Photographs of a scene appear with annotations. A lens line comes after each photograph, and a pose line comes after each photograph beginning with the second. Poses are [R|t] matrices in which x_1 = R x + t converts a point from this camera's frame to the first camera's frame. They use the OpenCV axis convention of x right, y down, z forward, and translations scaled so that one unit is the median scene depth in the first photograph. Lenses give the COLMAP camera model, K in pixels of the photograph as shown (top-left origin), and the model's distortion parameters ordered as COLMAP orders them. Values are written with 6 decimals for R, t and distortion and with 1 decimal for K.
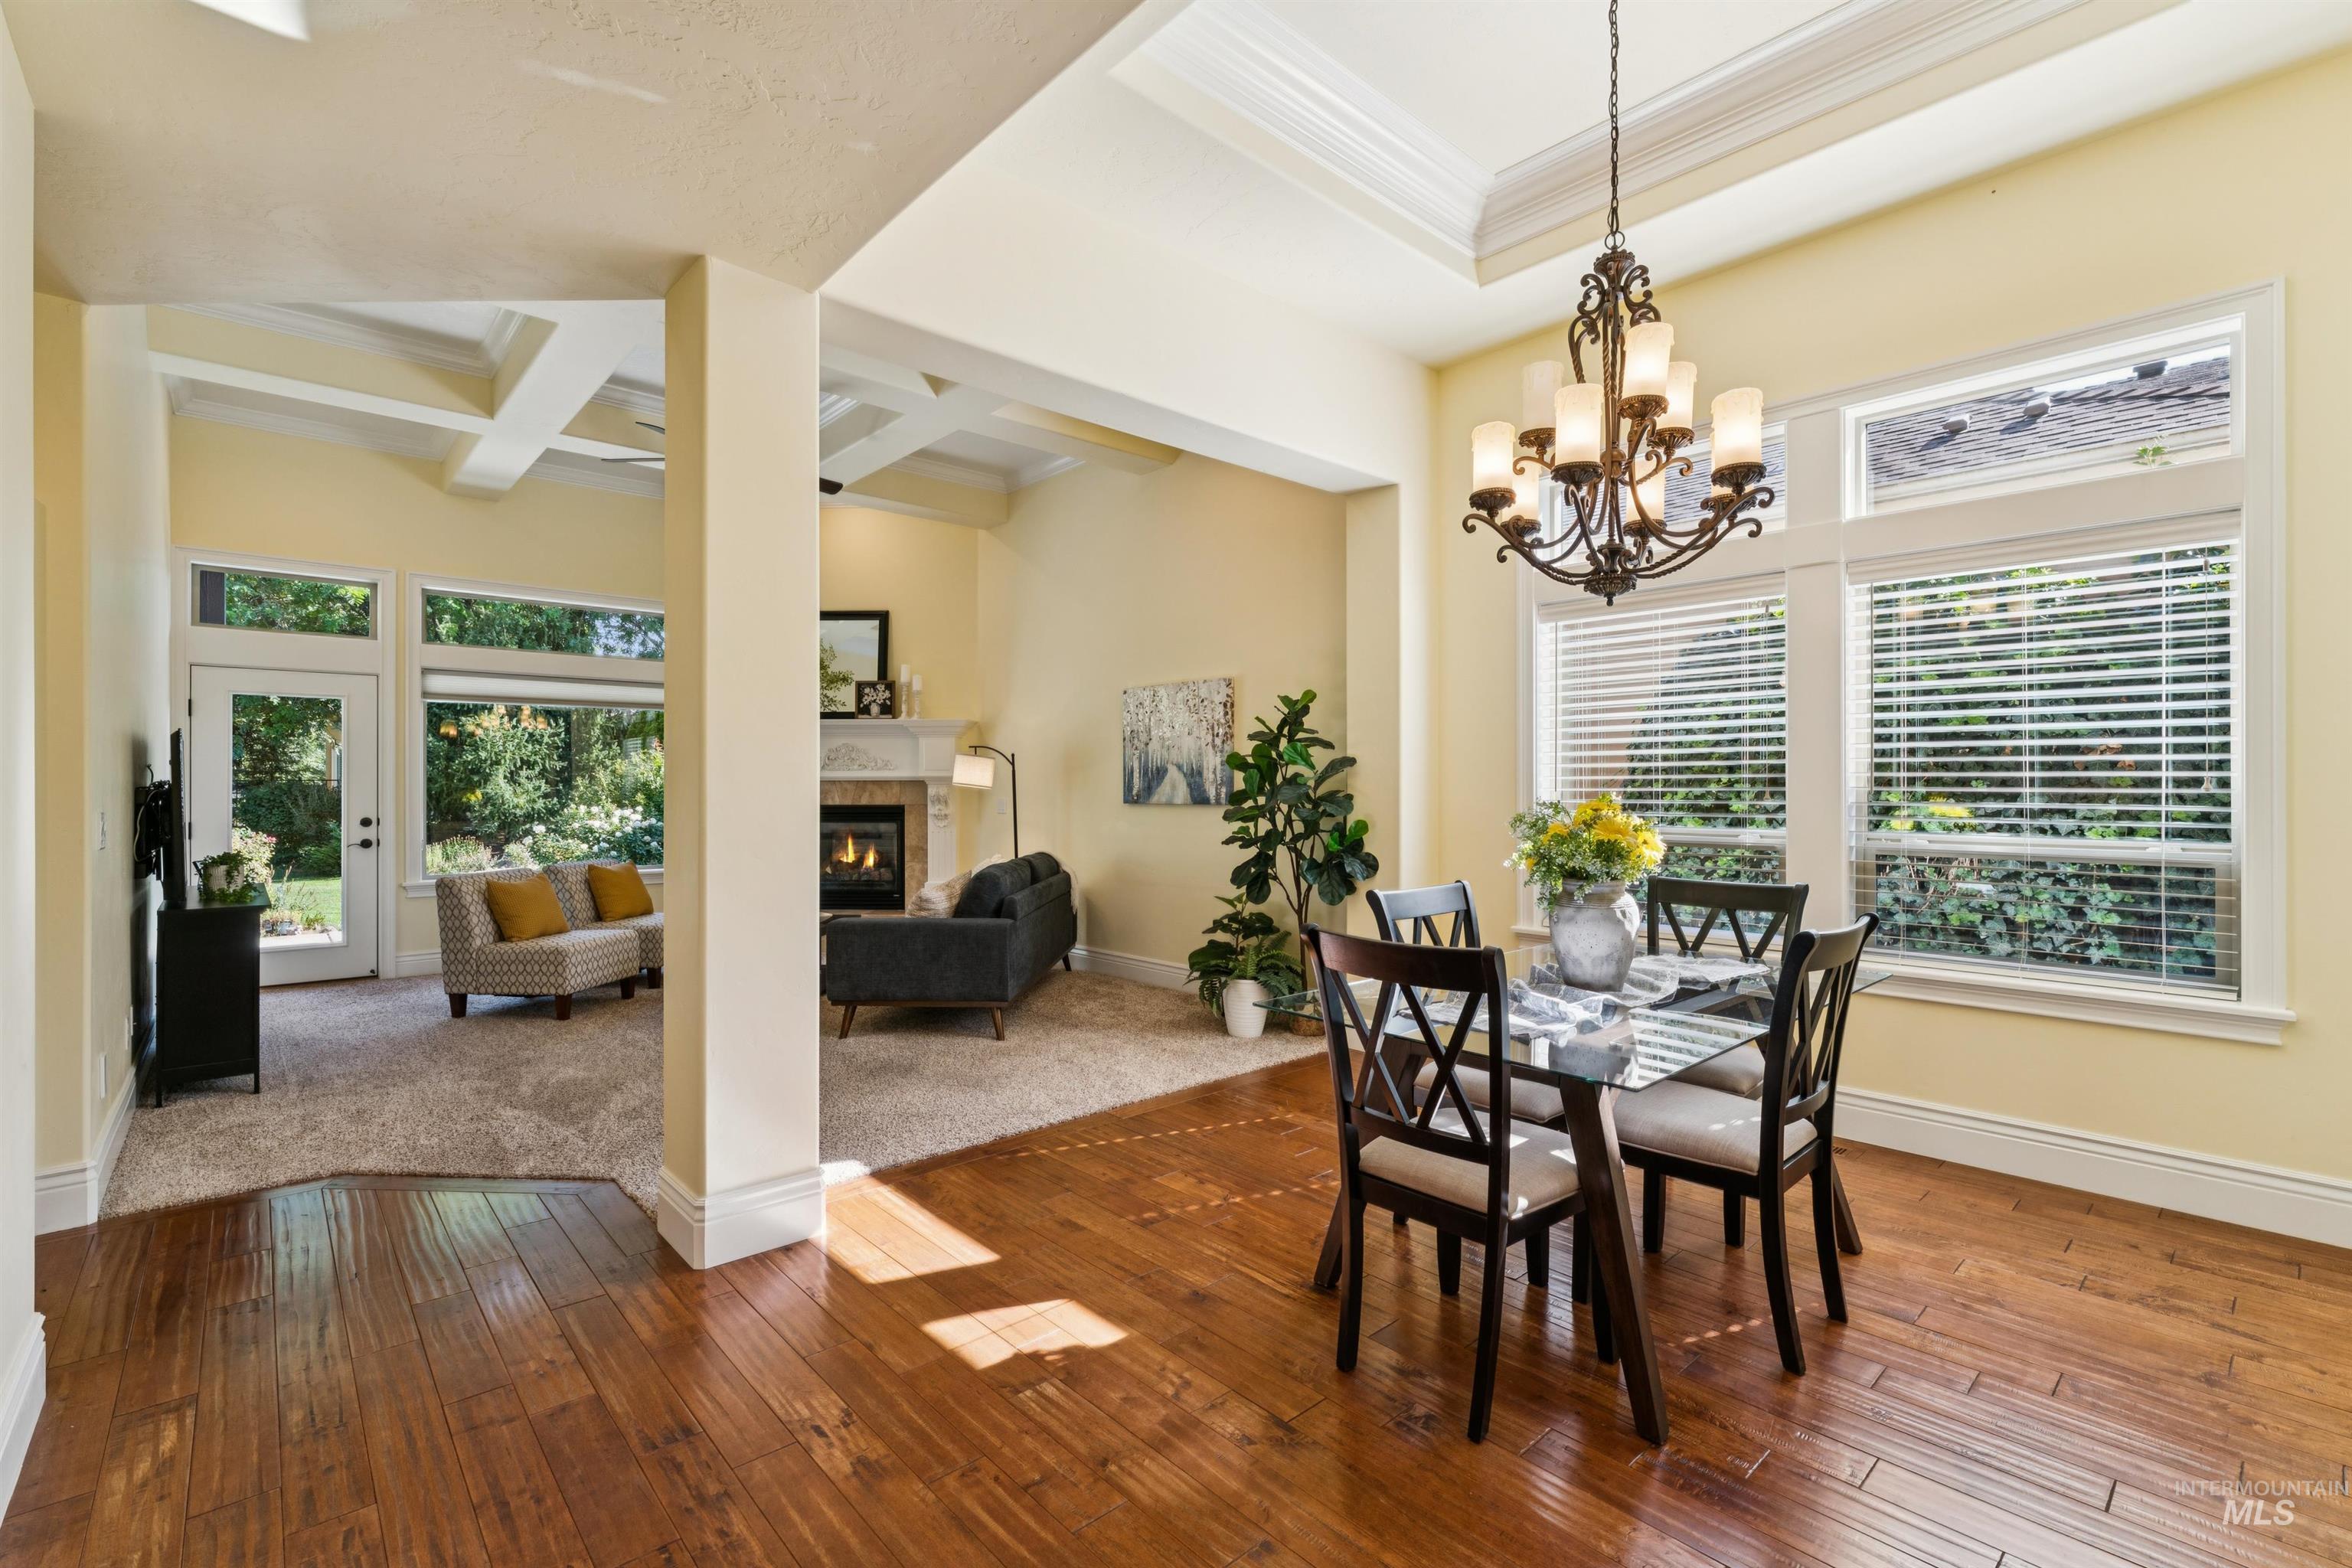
lens RADIAL K [[1029.9, 0, 1176.1], [0, 1029.9, 790.4], [0, 0, 1]] dist [-0.002379, -0.000100]
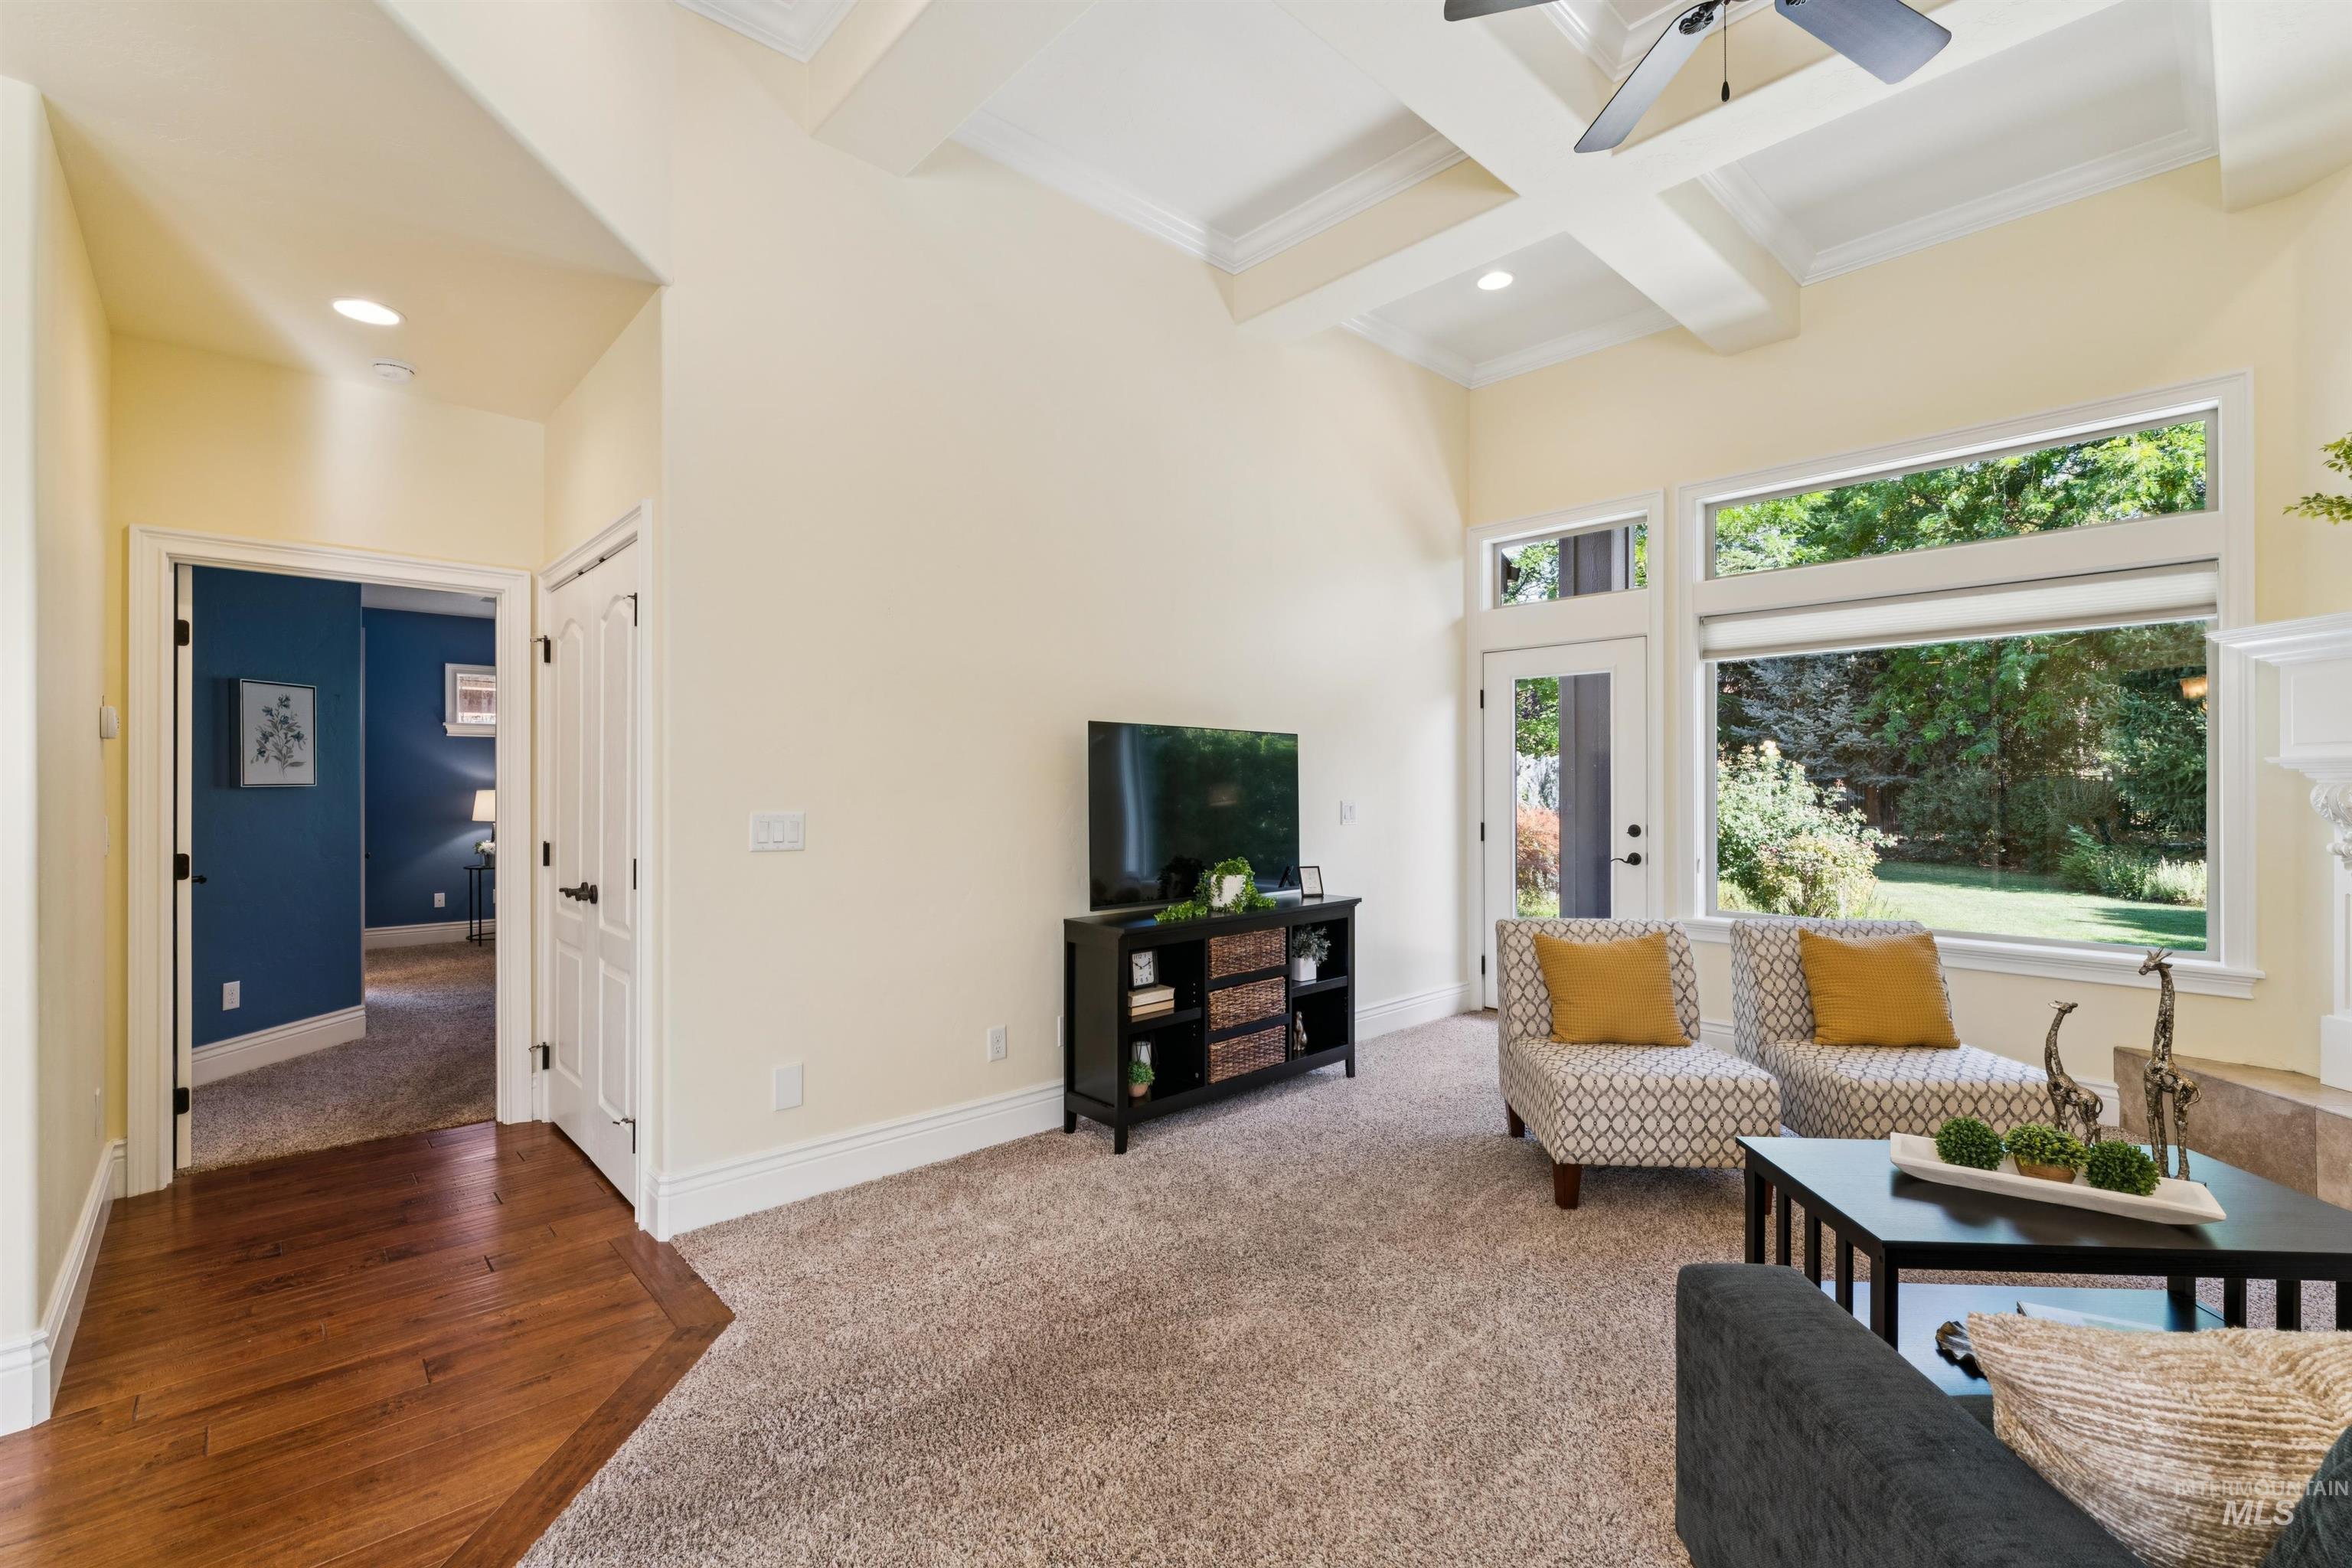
lens RADIAL K [[1013.8, 0, 1178.9], [0, 1013.8, 784.3], [0, 0, 1]] dist [-0.002886, -0.000582]
pose [[0.020933, -0.000019, -0.999781, -0.047819], [-0.002135, 0.999998, -0.000064, -0.002566], [0.999779, 0.002135, 0.020933, 0.660197]]
